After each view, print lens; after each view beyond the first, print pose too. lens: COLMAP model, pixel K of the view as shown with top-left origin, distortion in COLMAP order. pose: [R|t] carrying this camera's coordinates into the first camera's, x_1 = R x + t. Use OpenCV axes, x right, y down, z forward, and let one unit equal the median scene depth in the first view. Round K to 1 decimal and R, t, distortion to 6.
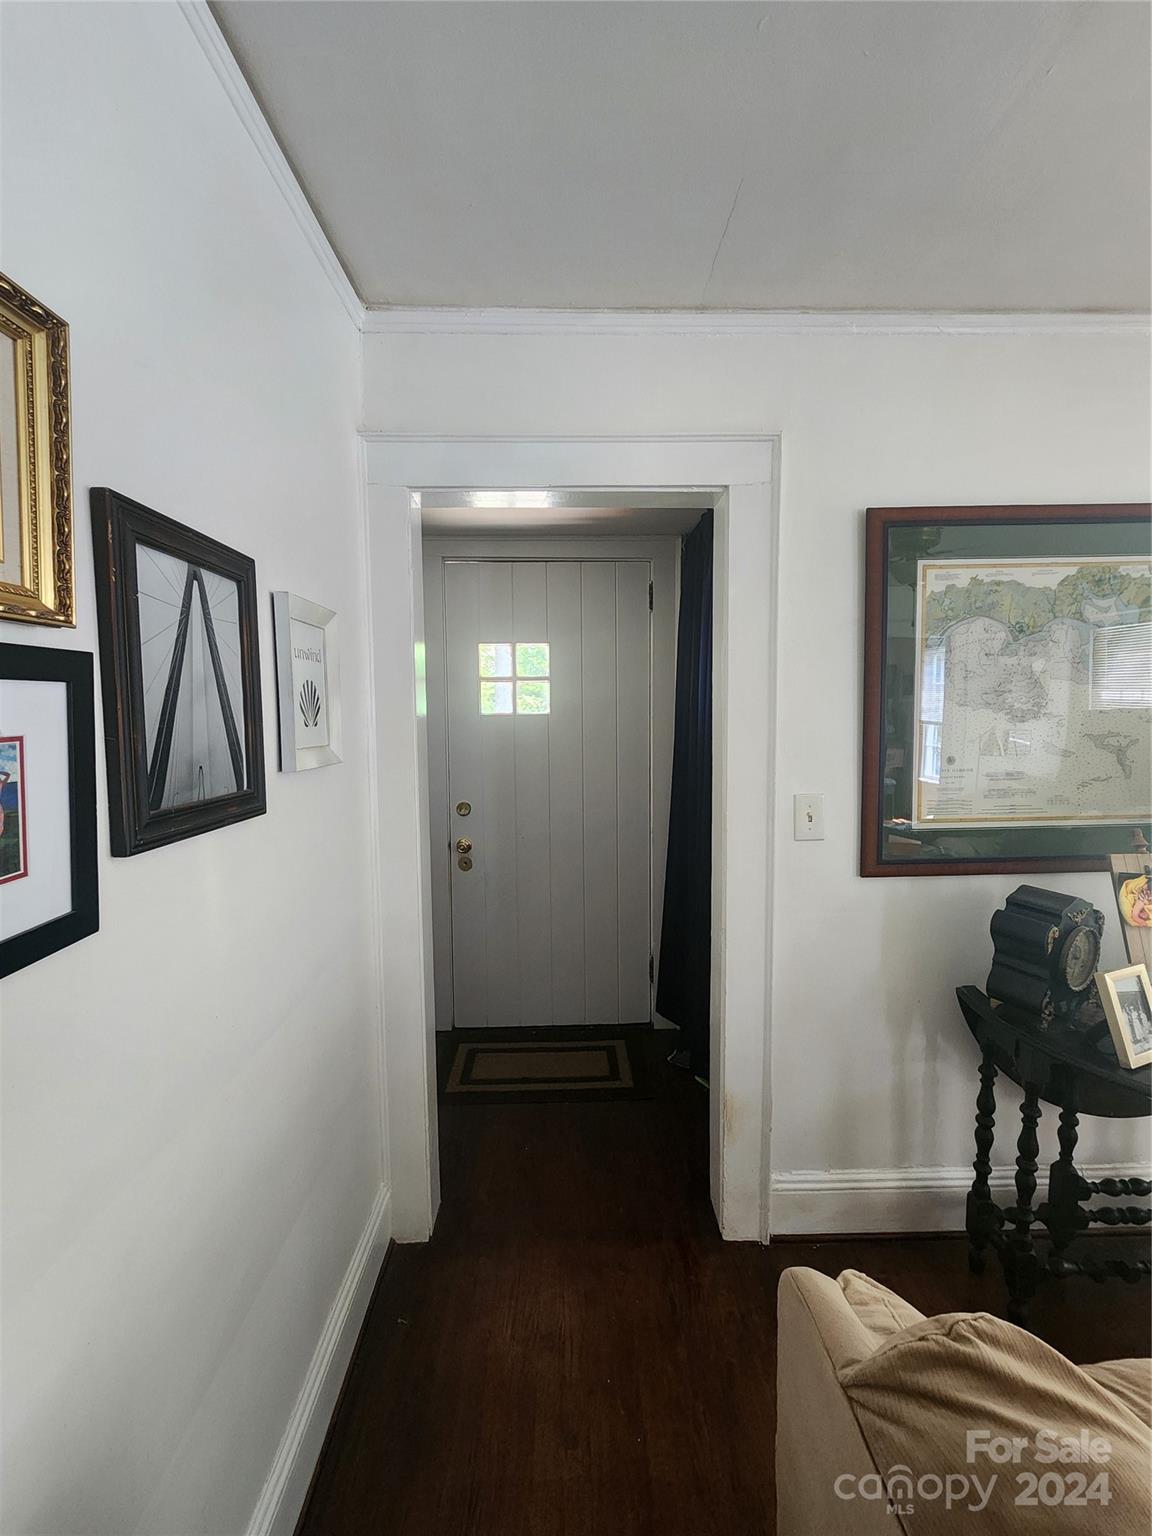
lens RADIAL K [[654.5, 0, 577.2], [0, 654.5, 763.1], [0, 0, 1]] dist [-0.003573, 0.002875]
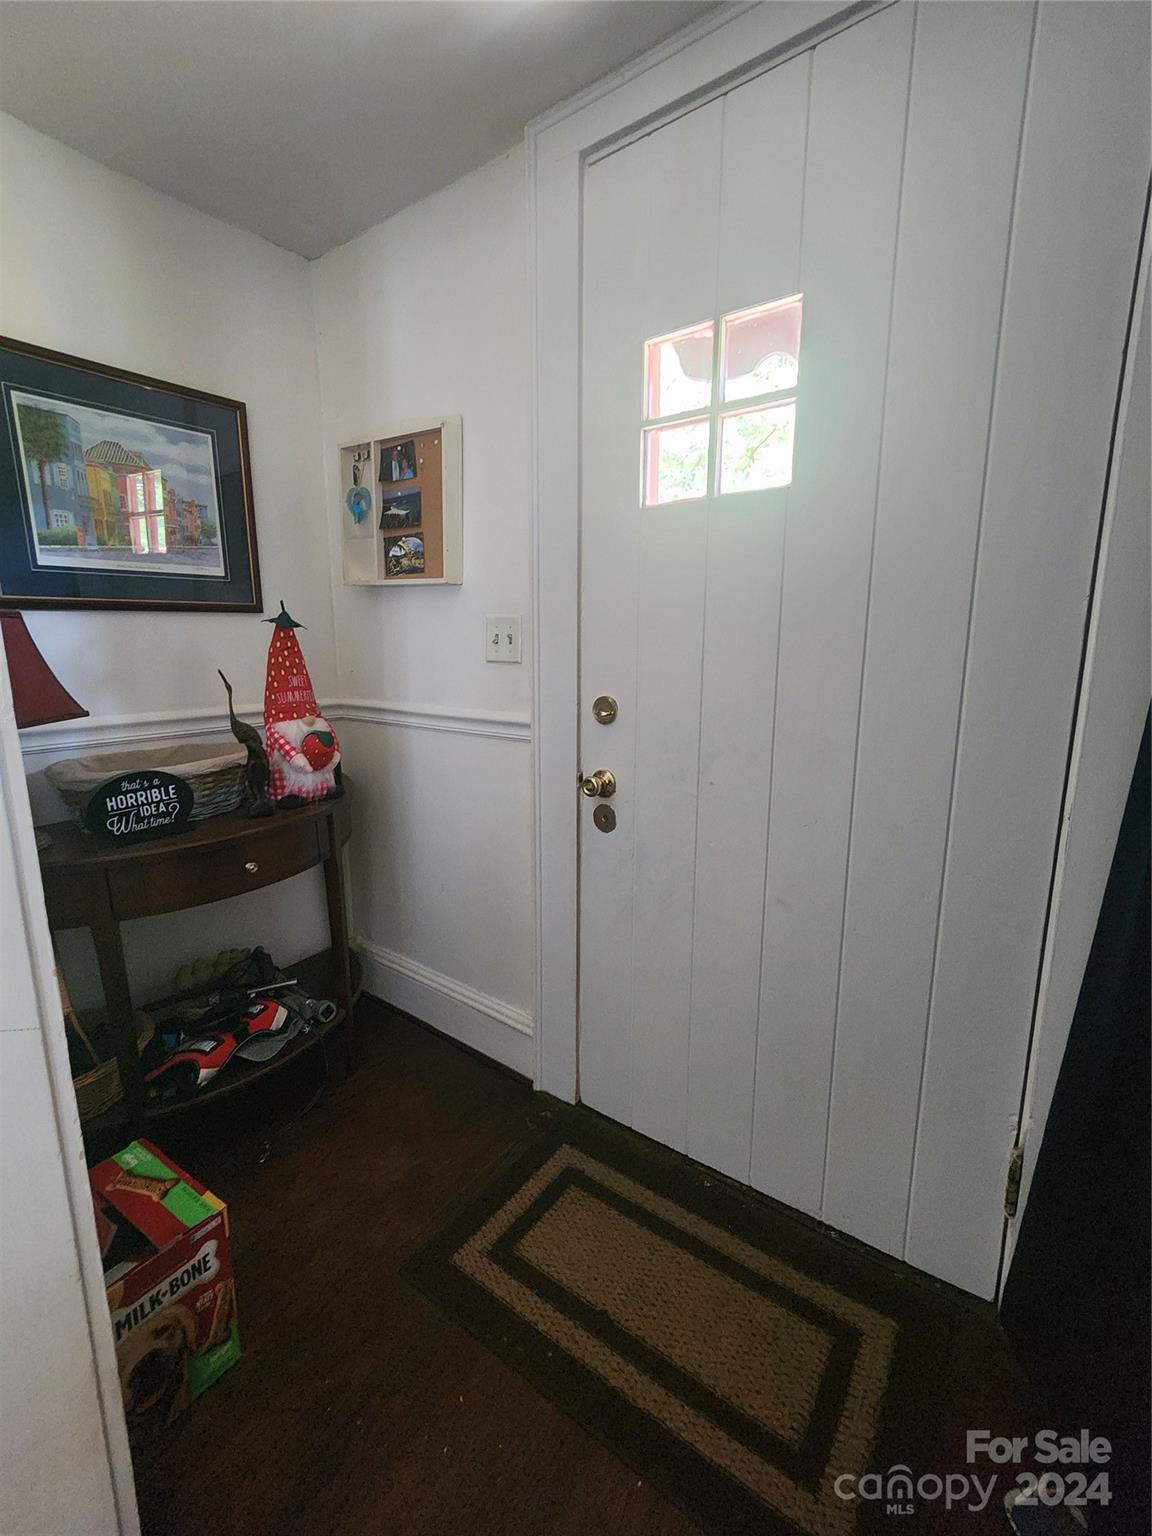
lens RADIAL K [[654.5, 0, 587.0], [0, 654.5, 764.6], [0, 0, 1]] dist [-0.003573, 0.002875]
pose [[0.798613, 0.118327, -0.590099, 0.114321], [-0.052761, 0.990472, 0.127206, 0.048942], [0.599528, -0.070454, 0.797247, 0.594723]]
